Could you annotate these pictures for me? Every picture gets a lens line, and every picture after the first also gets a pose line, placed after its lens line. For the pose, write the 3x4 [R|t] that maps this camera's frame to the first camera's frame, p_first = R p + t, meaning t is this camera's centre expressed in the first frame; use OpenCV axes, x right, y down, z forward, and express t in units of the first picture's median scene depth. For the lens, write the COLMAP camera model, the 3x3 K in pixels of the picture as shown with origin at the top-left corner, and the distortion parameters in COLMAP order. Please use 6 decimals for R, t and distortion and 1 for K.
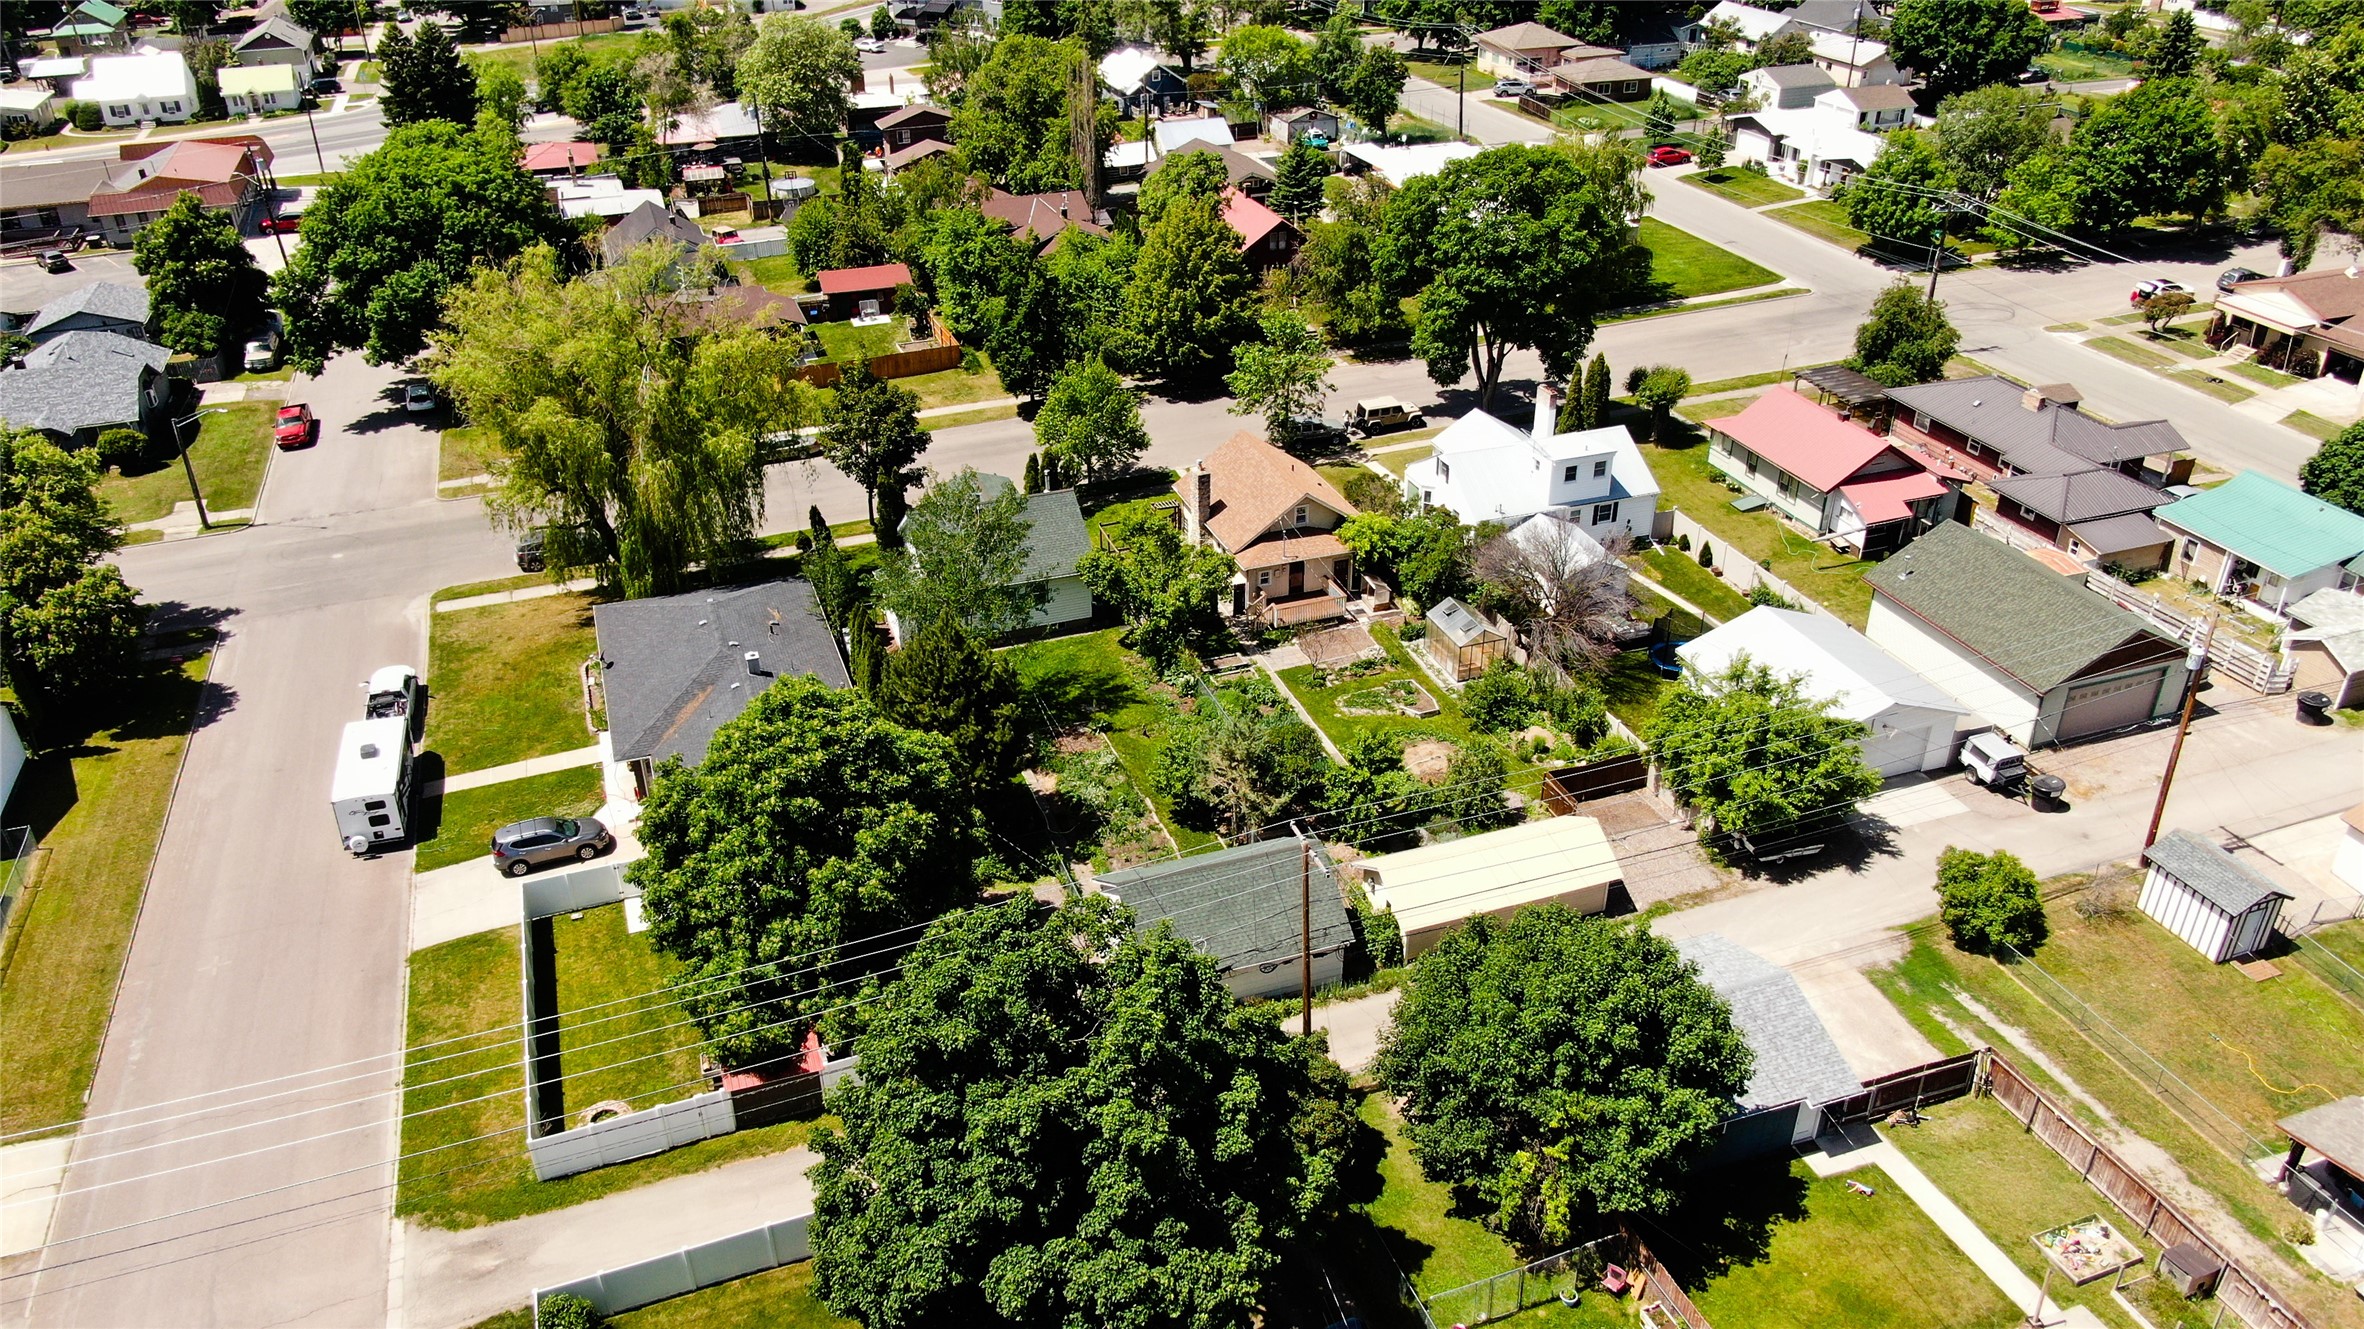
lens RADIAL K [[1709.7, 0, 1182.0], [0, 1709.7, 664.5], [0, 0, 1]] dist [-0.022158, 0.009922]
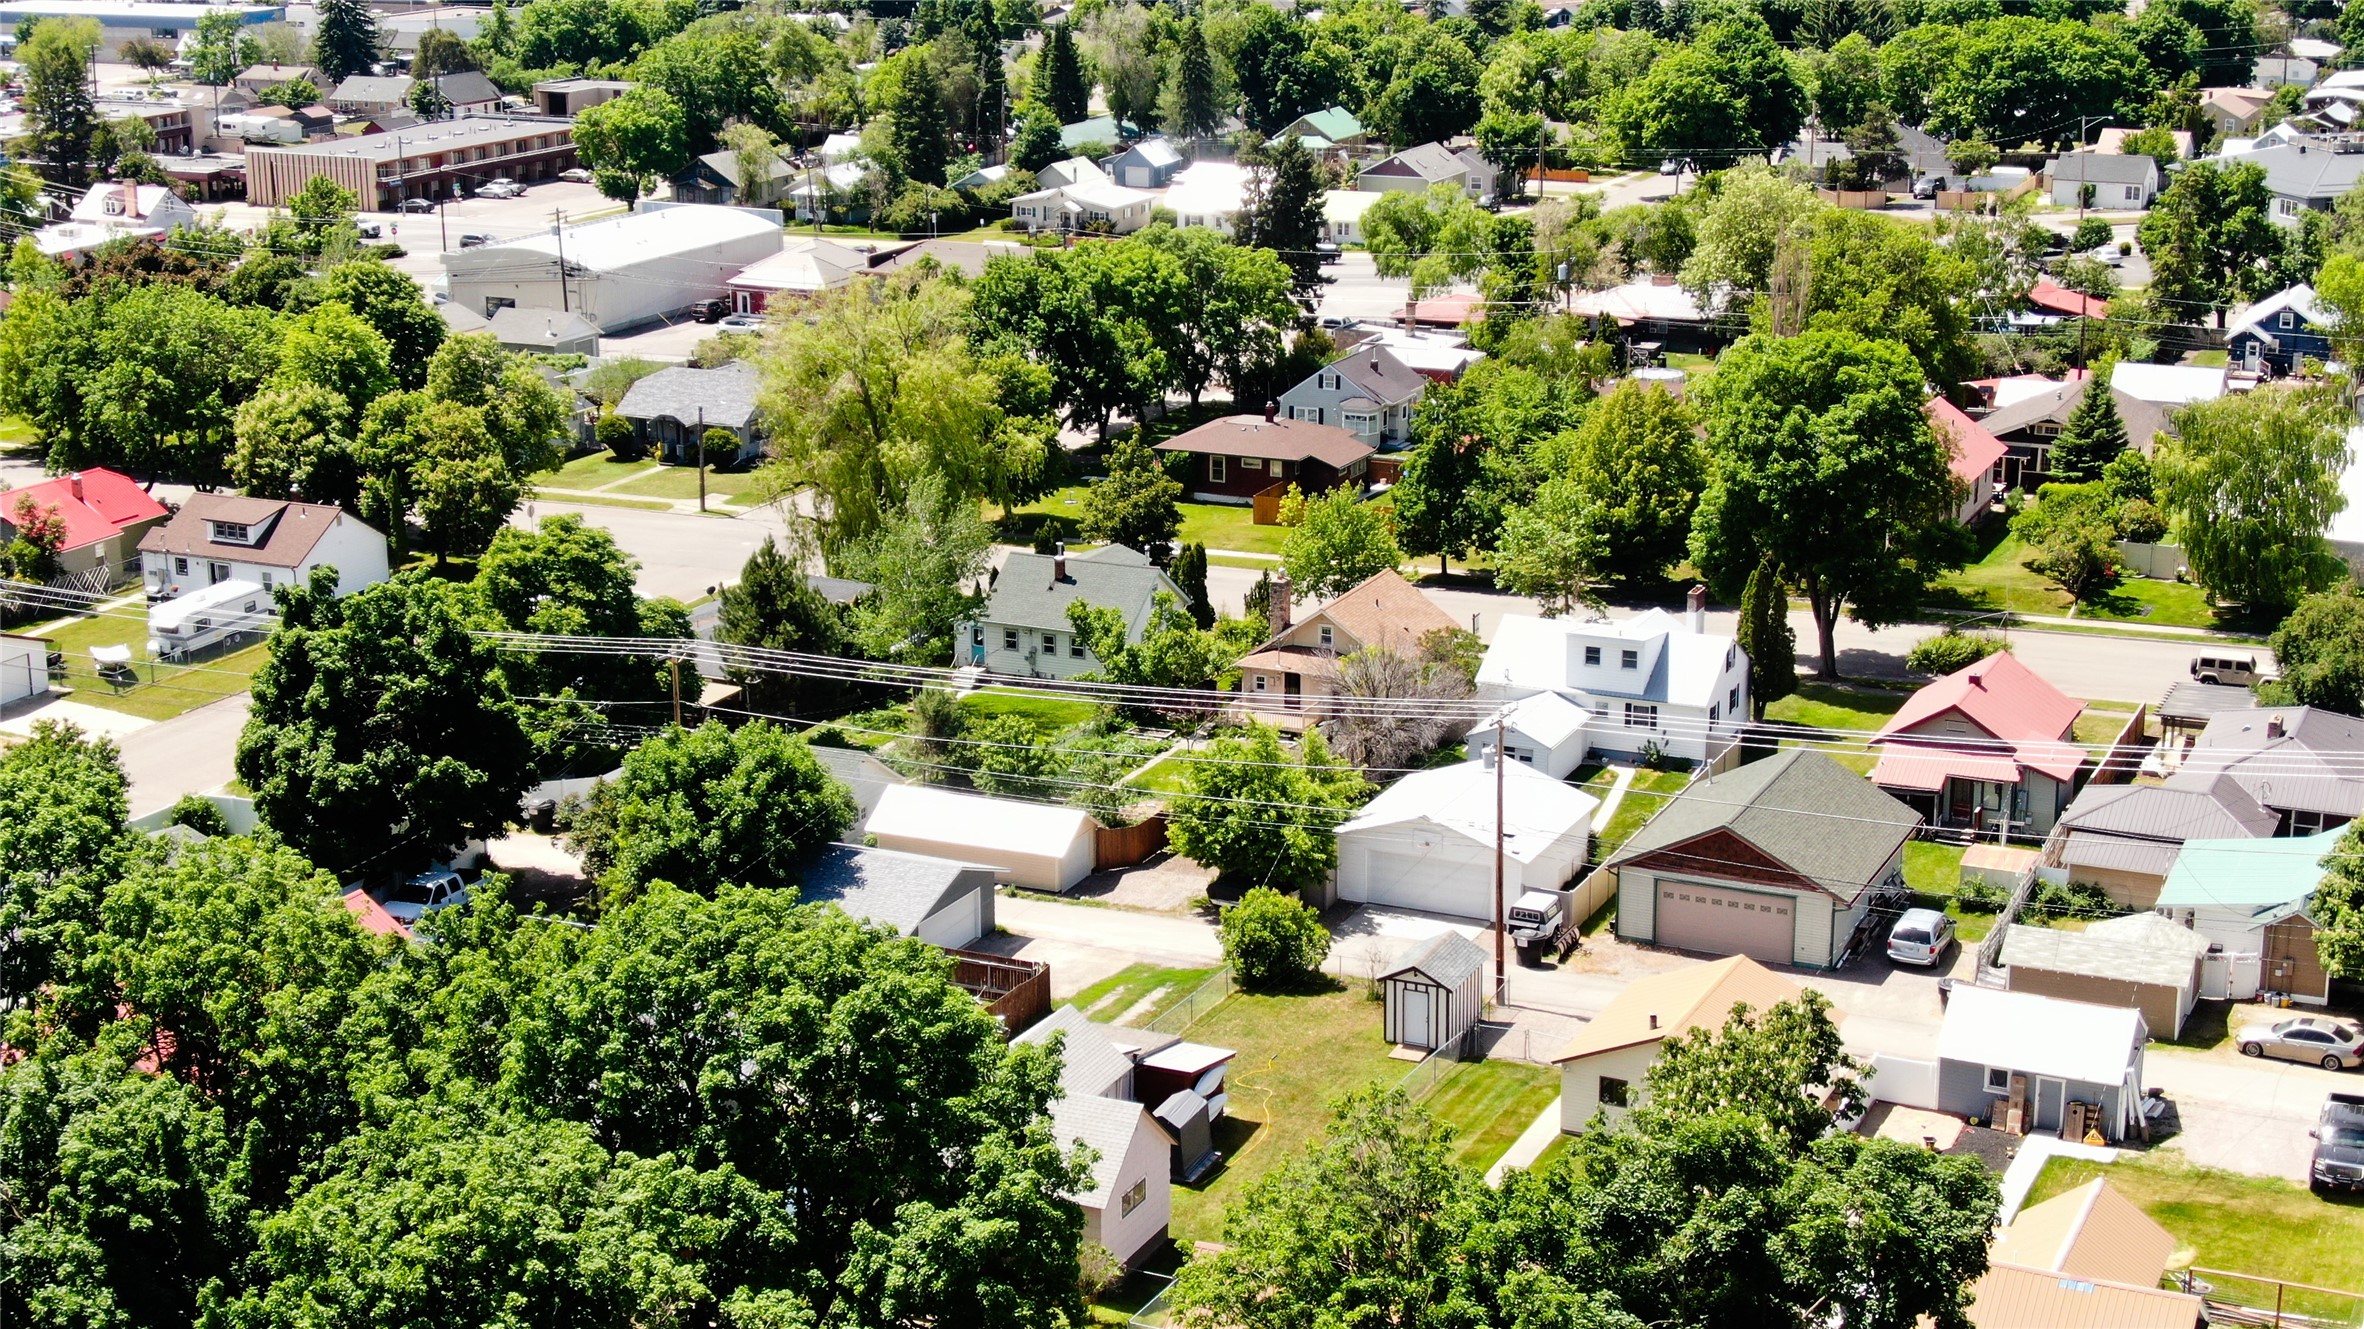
lens RADIAL K [[3351.4, 0, 1182.0], [0, 3351.4, 664.5], [0, 0, 1]] dist [0.400039, -2.404446]
pose [[0.714545, 0.187444, -0.674011, 1.211524], [-0.347014, 0.931525, -0.108824, 0.151555], [0.607459, 0.311651, 0.730662, -0.391887]]
